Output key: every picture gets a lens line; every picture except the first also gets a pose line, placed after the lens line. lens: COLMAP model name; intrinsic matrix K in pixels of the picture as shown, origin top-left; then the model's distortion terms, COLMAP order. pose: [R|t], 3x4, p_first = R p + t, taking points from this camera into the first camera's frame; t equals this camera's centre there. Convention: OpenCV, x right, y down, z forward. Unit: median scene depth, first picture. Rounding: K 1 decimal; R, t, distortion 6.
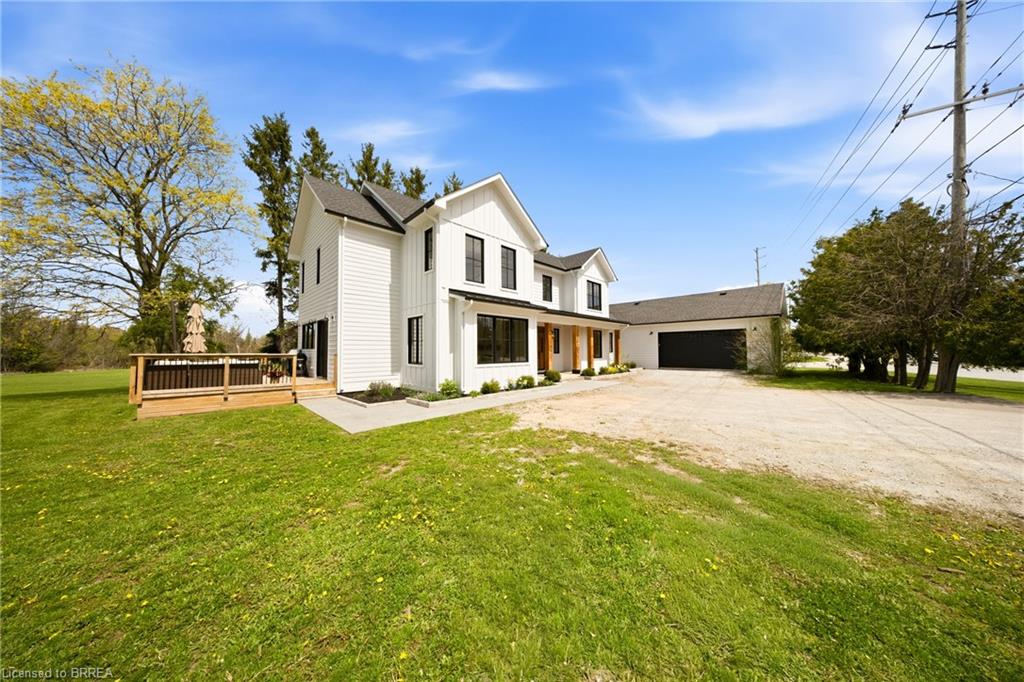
lens RADIAL K [[321.8, 0, 512.0], [0, 321.8, 341.0], [0, 0, 1]] dist [0.009571, -0.000010]
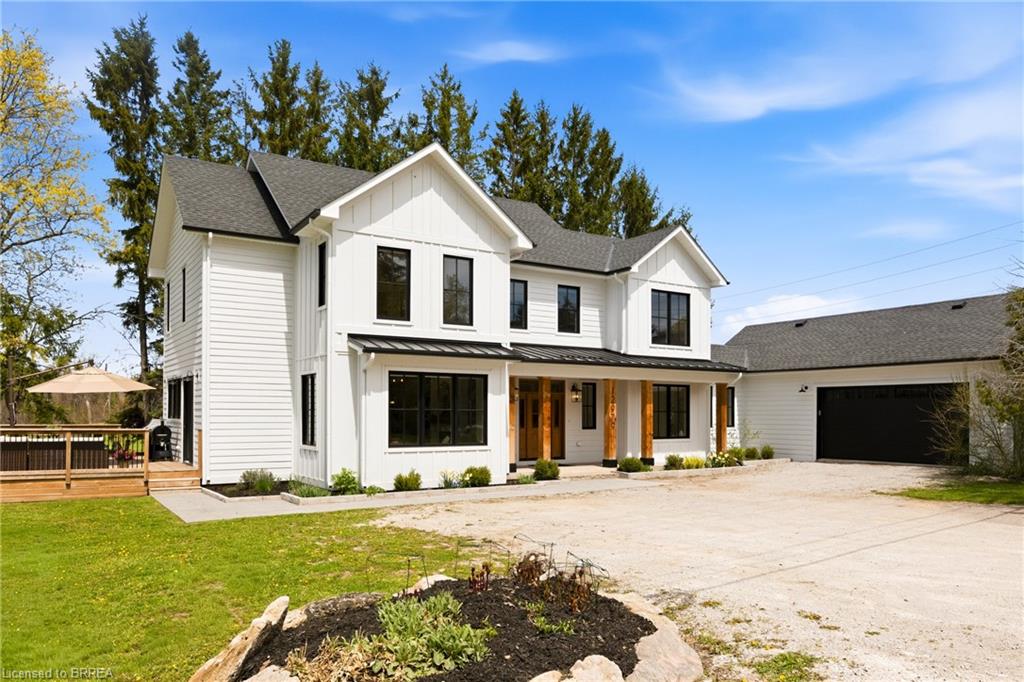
lens RADIAL K [[817.5, 0, 510.9], [0, 817.5, 408.2], [0, 0, 1]] dist [0.006920, 0.000484]
pose [[0.974176, 0.006652, -0.225693, 0.404314], [-0.000159, 0.999586, 0.028775, -0.044518], [0.225791, -0.027996, 0.973773, -0.455076]]
